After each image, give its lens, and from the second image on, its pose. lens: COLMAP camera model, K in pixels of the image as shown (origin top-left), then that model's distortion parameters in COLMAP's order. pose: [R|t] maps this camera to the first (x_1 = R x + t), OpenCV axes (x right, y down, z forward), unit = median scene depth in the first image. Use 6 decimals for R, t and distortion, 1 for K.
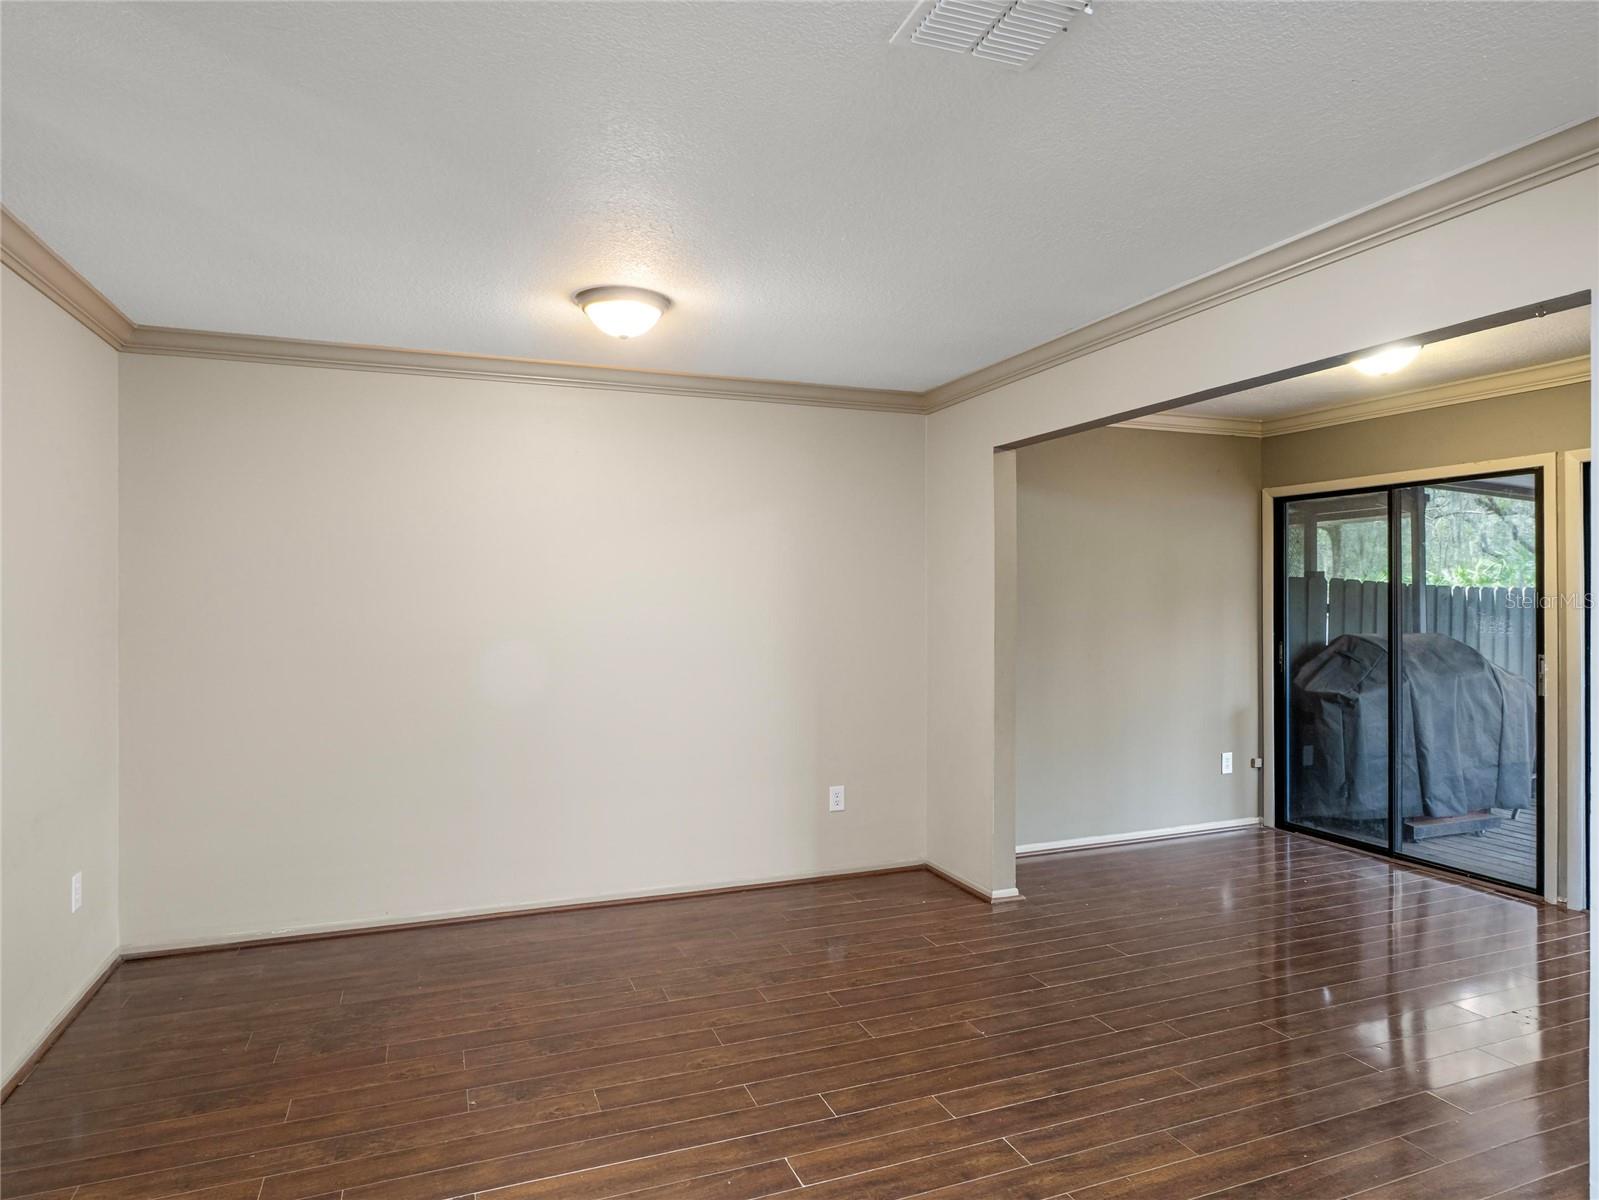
lens RADIAL K [[967.1, 0, 811.2], [0, 967.1, 590.0], [0, 0, 1]] dist [-0.013597, 0.007697]
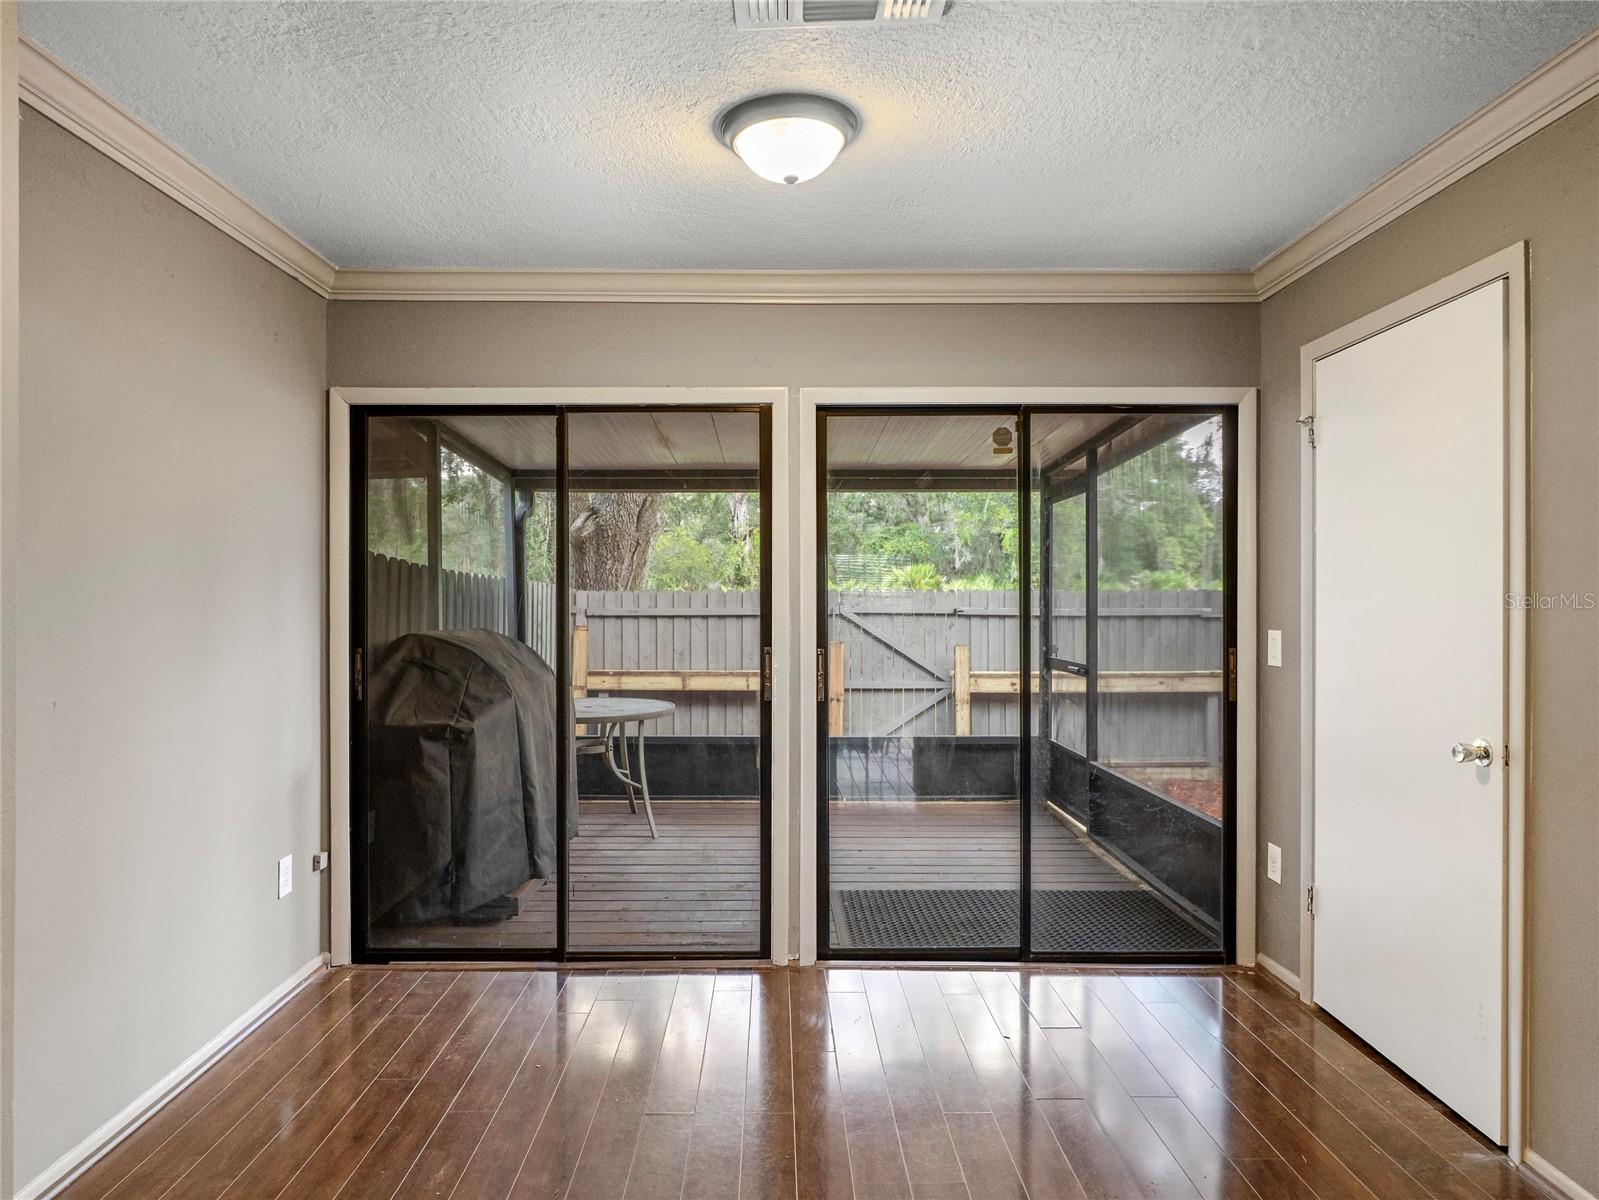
lens RADIAL K [[967.1, 0, 802.7], [0, 967.1, 598.9], [0, 0, 1]] dist [-0.013597, 0.007697]
pose [[0.375052, 0.001040, 0.927003, 0.049054], [-0.003835, 0.999993, 0.000429, 0.028036], [-0.926996, -0.003717, 0.375053, 0.687237]]
